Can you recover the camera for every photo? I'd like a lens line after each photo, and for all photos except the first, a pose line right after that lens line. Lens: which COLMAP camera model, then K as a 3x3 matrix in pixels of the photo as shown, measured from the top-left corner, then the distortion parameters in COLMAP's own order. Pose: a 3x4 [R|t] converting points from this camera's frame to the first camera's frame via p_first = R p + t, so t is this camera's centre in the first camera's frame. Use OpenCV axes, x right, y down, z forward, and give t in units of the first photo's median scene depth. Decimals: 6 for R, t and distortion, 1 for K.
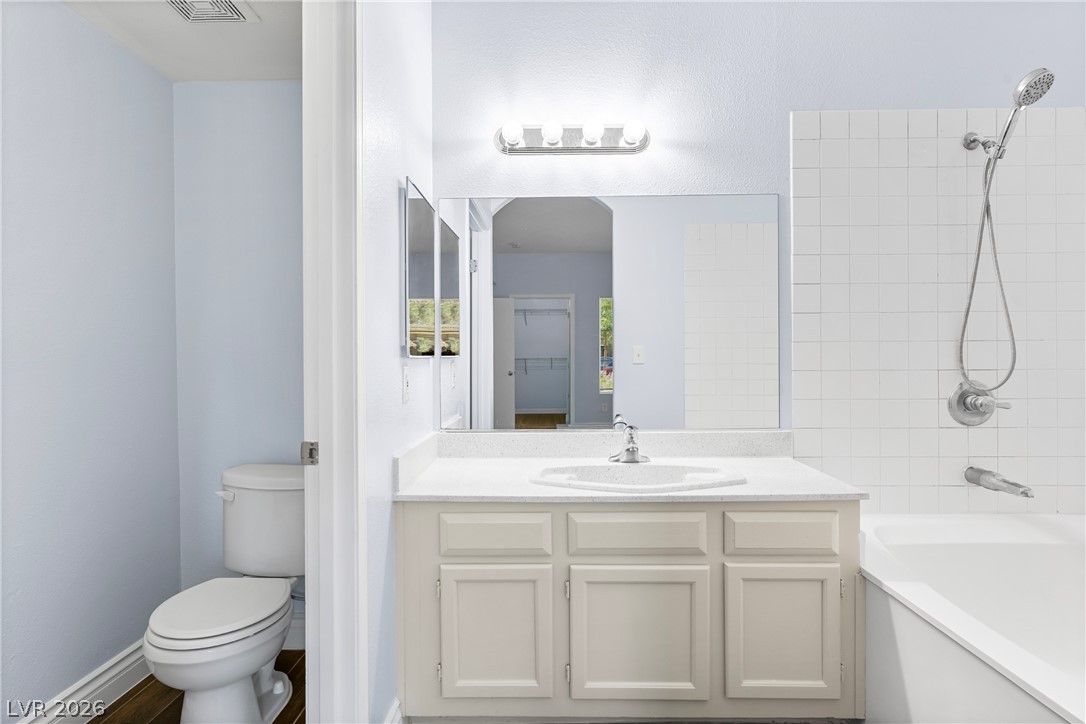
lens RADIAL K [[557.5, 0, 538.7], [0, 557.5, 357.6], [0, 0, 1]] dist [-0.003948, -0.000387]
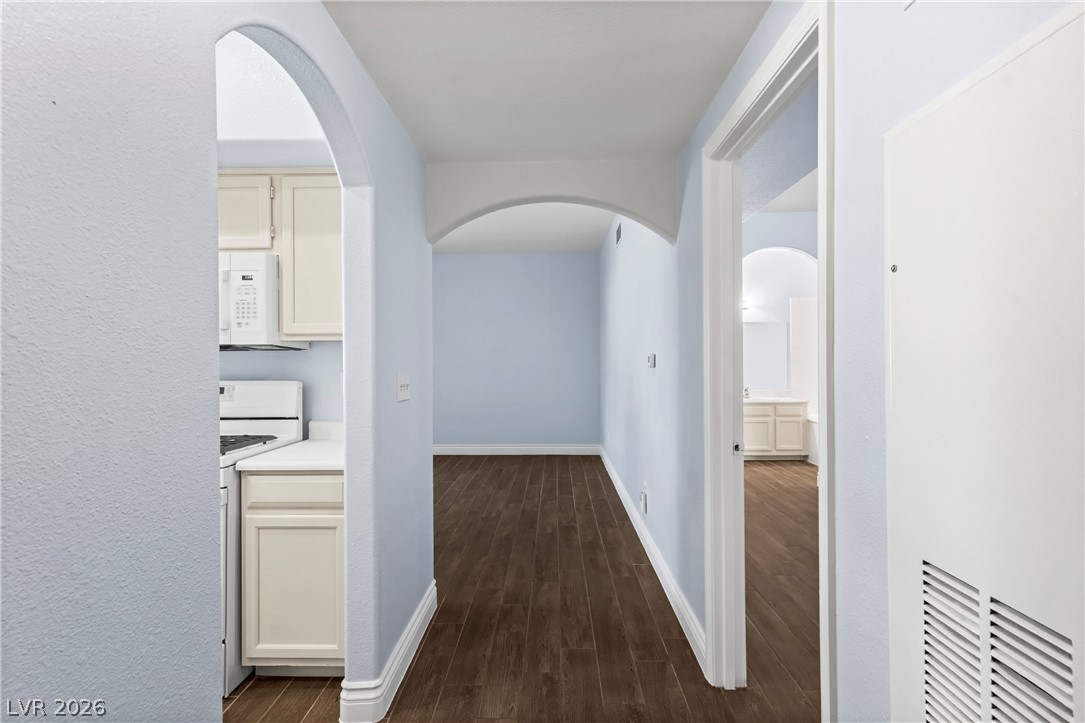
lens RADIAL K [[540.1, 0, 540.3], [0, 540.1, 360.1], [0, 0, 1]] dist [0.000283, -0.000448]
pose [[0.999978, 0.002843, -0.005929, -1.127996], [-0.002899, 0.999951, -0.009468, -0.021073], [0.005902, 0.009485, 0.999938, -2.459163]]
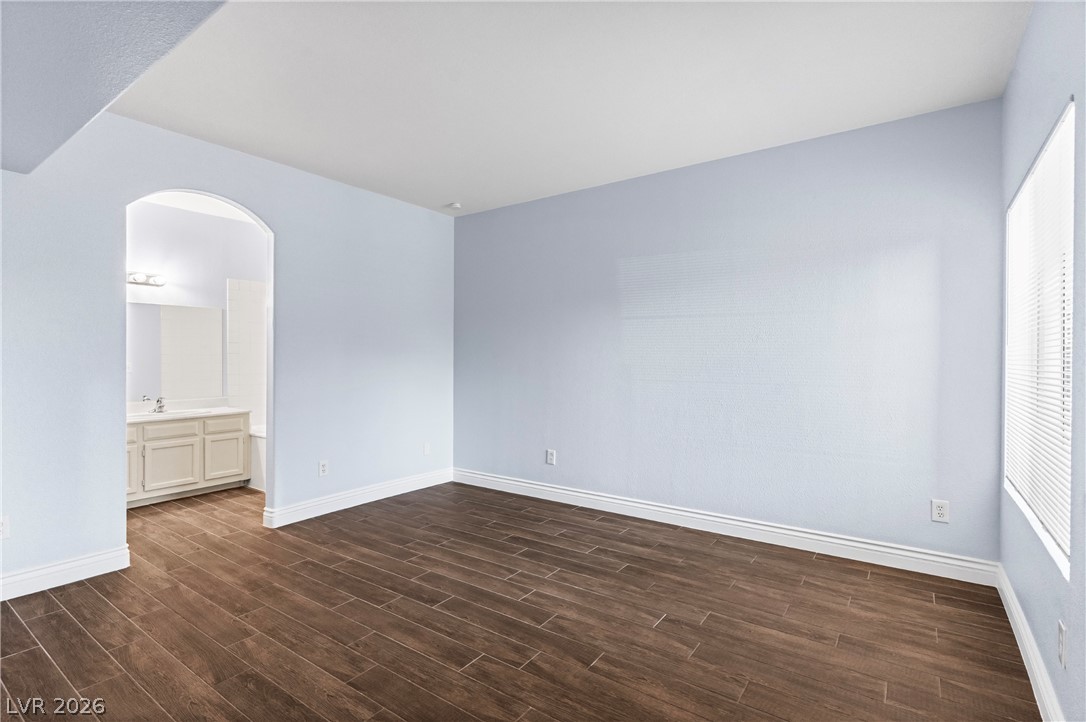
lens RADIAL K [[523.3, 0, 552.6], [0, 523.3, 357.4], [0, 0, 1]] dist [0.004328, 0.001302]
pose [[0.555572, 0.006223, 0.831445, -0.811165], [-0.000657, 0.999975, -0.007046, -0.045743], [-0.831468, 0.003368, 0.555562, -1.778330]]
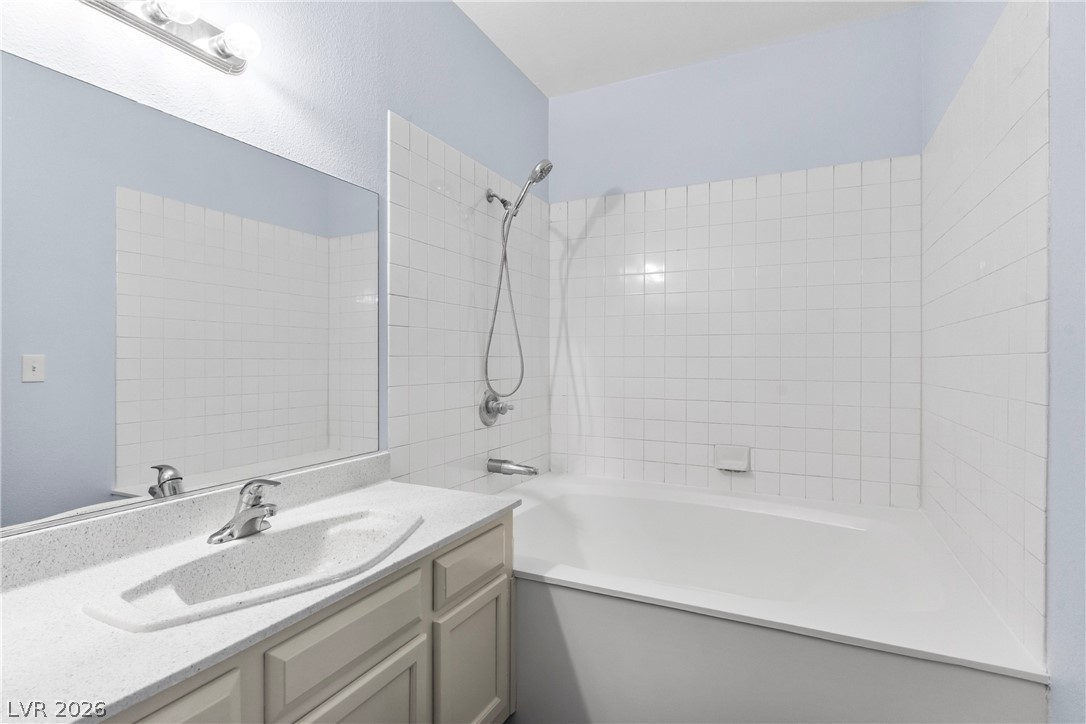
lens RADIAL K [[540.6, 0, 547.8], [0, 540.6, 355.1], [0, 0, 1]] dist [0.000283, -0.000448]
pose [[0.409720, 0.012018, 0.912132, -0.270130], [0.003954, 0.999880, -0.014951, -0.015639], [-0.912203, 0.009732, 0.409623, 0.397079]]
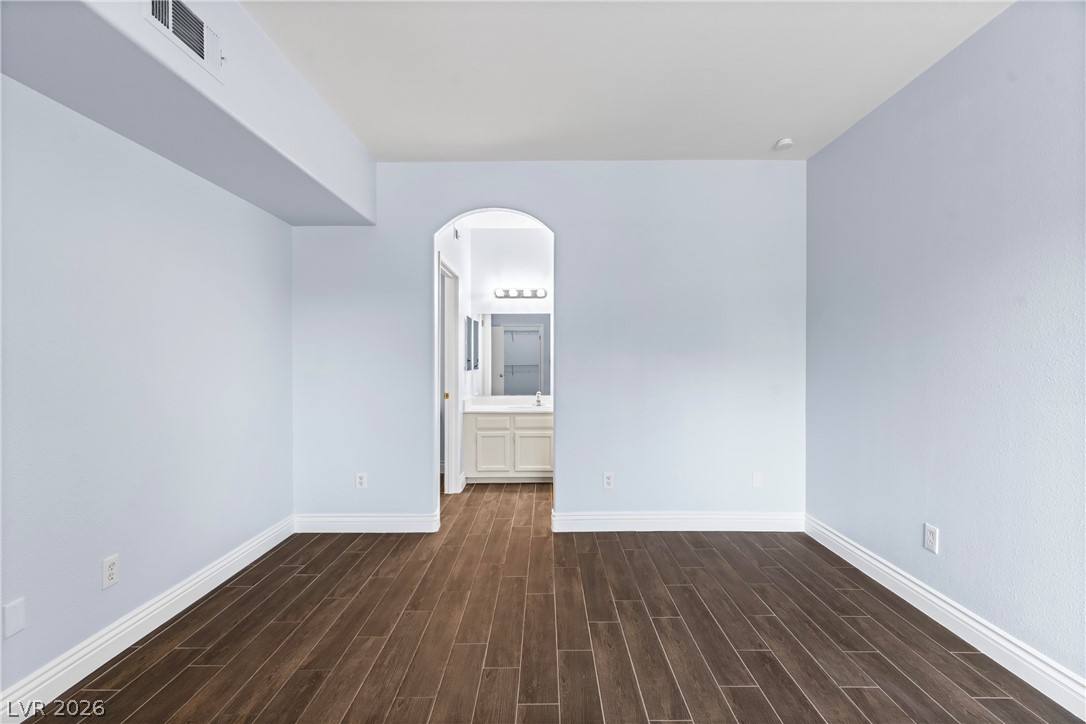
lens RADIAL K [[523.3, 0, 538.4], [0, 523.3, 355.1], [0, 0, 1]] dist [0.004328, 0.001302]
pose [[0.999869, 0.003016, 0.015873, 0.117471], [-0.002839, 0.999934, -0.011123, -0.049253], [-0.015906, 0.011076, 0.999812, -1.753404]]
